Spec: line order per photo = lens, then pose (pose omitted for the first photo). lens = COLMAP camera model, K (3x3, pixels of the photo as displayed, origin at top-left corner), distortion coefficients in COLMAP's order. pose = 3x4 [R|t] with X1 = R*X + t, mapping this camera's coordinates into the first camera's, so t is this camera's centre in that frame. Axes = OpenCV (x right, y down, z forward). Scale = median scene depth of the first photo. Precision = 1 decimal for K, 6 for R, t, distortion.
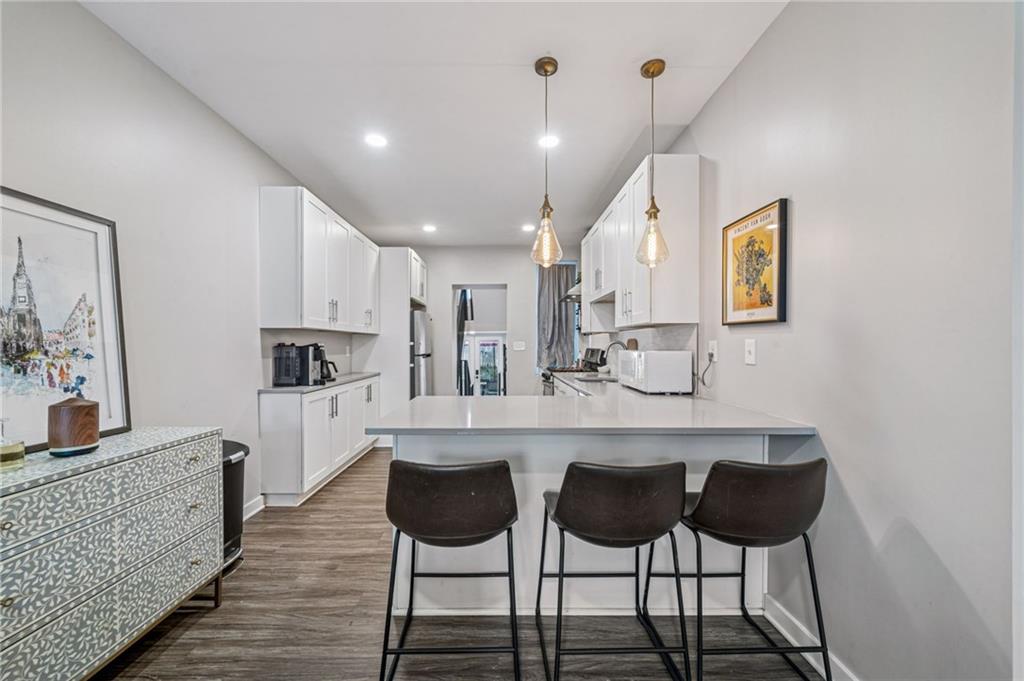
lens RADIAL K [[373.7, 0, 509.7], [0, 373.7, 348.0], [0, 0, 1]] dist [0.009183, -0.001609]
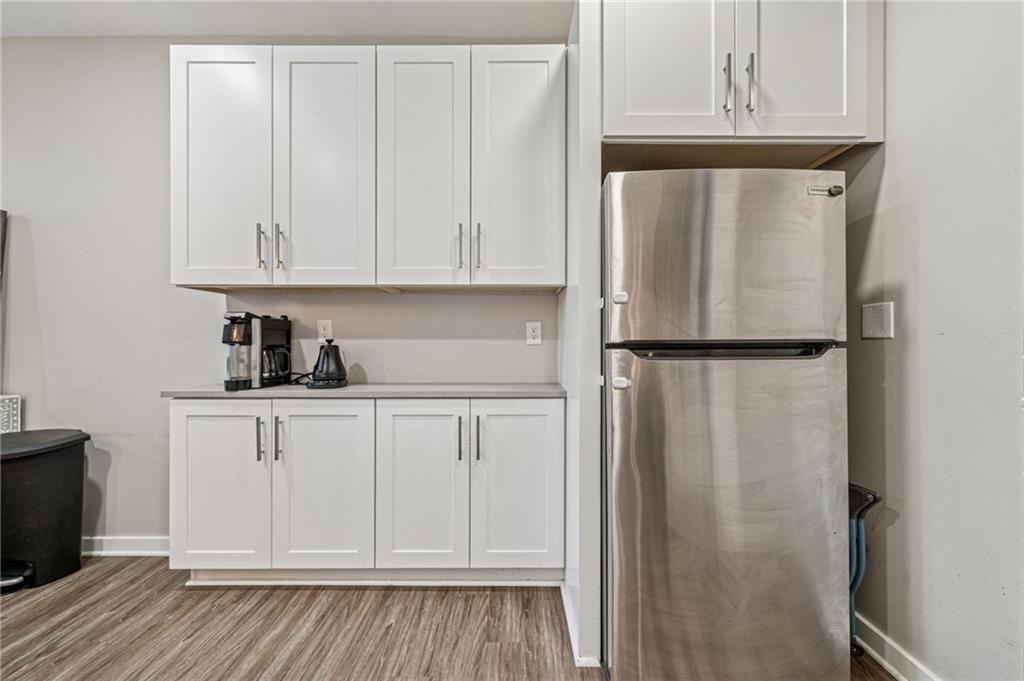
lens RADIAL K [[400.7, 0, 516.2], [0, 400.7, 339.4], [0, 0, 1]] dist [-0.000472, -0.000160]
pose [[-0.017340, -0.004219, -0.999841, 0.065821], [-0.008902, 0.999952, -0.004065, 0.029900], [0.999810, 0.008830, -0.017377, 1.558444]]
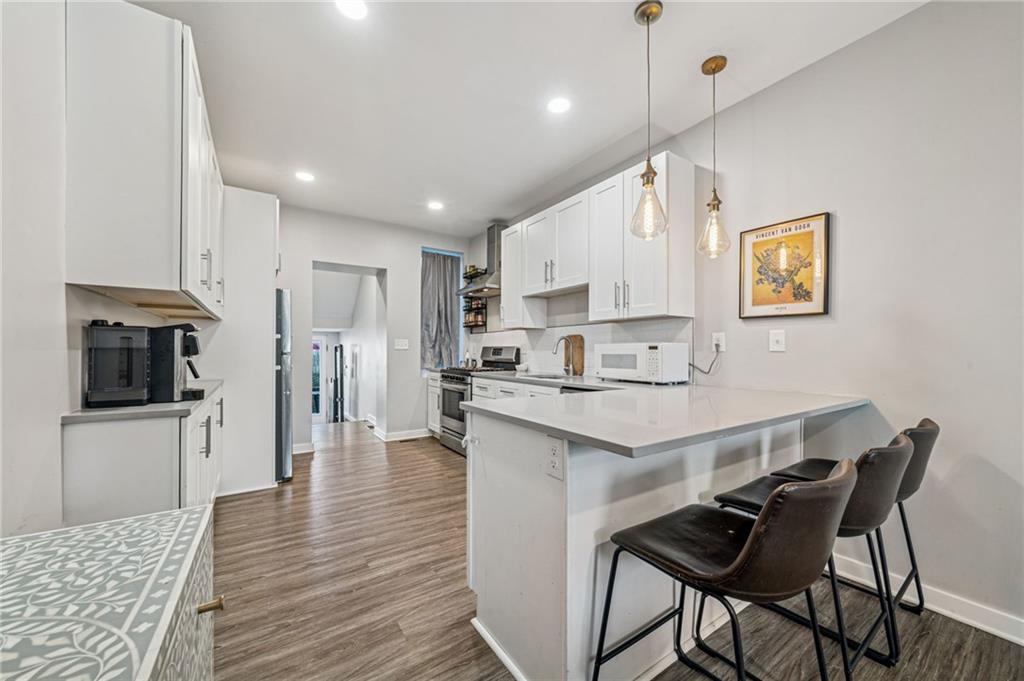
lens RADIAL K [[373.7, 0, 511.7], [0, 373.7, 350.3], [0, 0, 1]] dist [0.009183, -0.001609]
pose [[0.840044, 0.005324, 0.542492, -0.456079], [-0.000383, 0.999957, -0.009221, 0.033861], [-0.542517, 0.007538, 0.840011, 0.313598]]
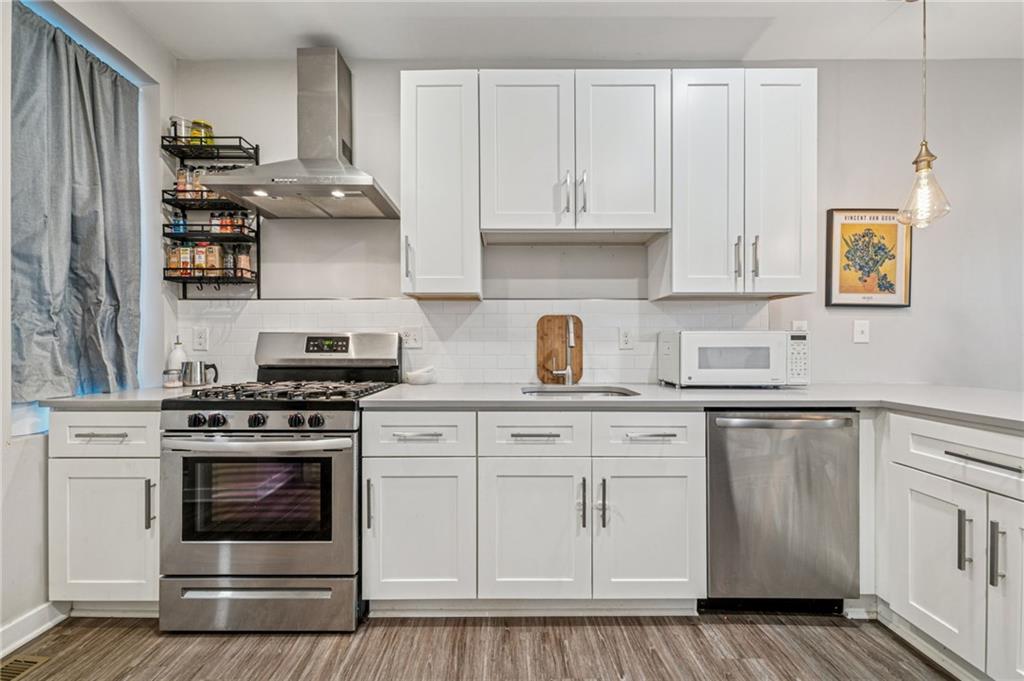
lens RADIAL K [[373.7, 0, 491.3], [0, 373.7, 349.0], [0, 0, 1]] dist [0.009183, -0.001609]
pose [[0.022988, -0.007663, 0.999706, -0.339331], [0.006778, 0.999949, 0.007509, 0.030855], [-0.999713, 0.006603, 0.023039, 1.389646]]
